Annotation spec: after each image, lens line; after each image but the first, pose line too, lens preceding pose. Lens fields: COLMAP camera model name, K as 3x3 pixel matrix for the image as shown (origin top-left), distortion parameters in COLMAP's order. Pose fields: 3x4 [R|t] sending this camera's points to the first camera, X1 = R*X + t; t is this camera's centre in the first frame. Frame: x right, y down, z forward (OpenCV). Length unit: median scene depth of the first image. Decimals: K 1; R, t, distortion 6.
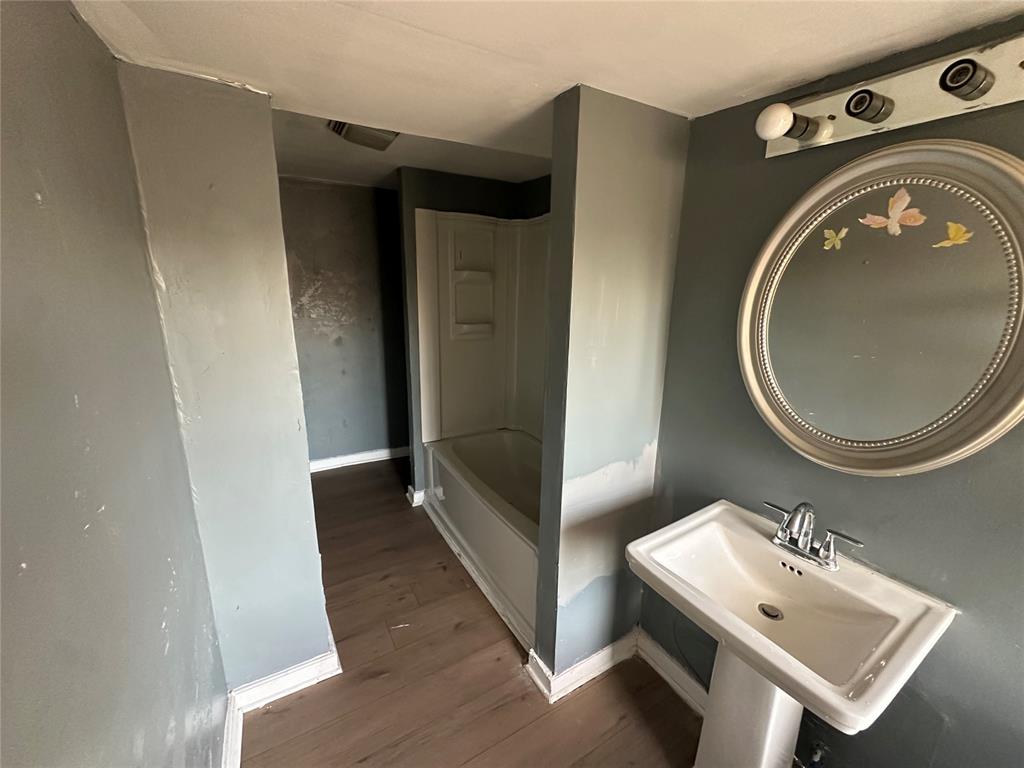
lens RADIAL K [[405.0, 0, 507.5], [0, 405.0, 381.1], [0, 0, 1]] dist [0.002142, -0.000126]
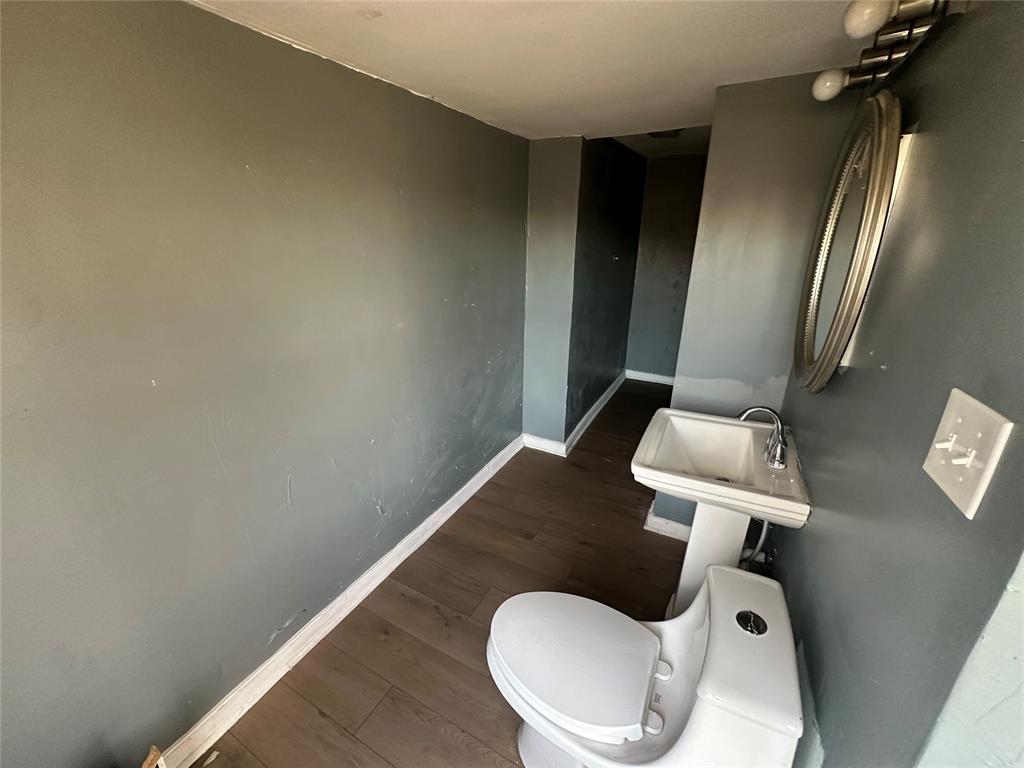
lens RADIAL K [[405.0, 0, 514.8], [0, 405.0, 380.3], [0, 0, 1]] dist [0.002142, -0.000126]
pose [[0.532747, 0.267868, -0.802762, 0.886127], [-0.190671, 0.962187, 0.194528, 0.086250], [0.824515, 0.049430, 0.563677, -0.231807]]
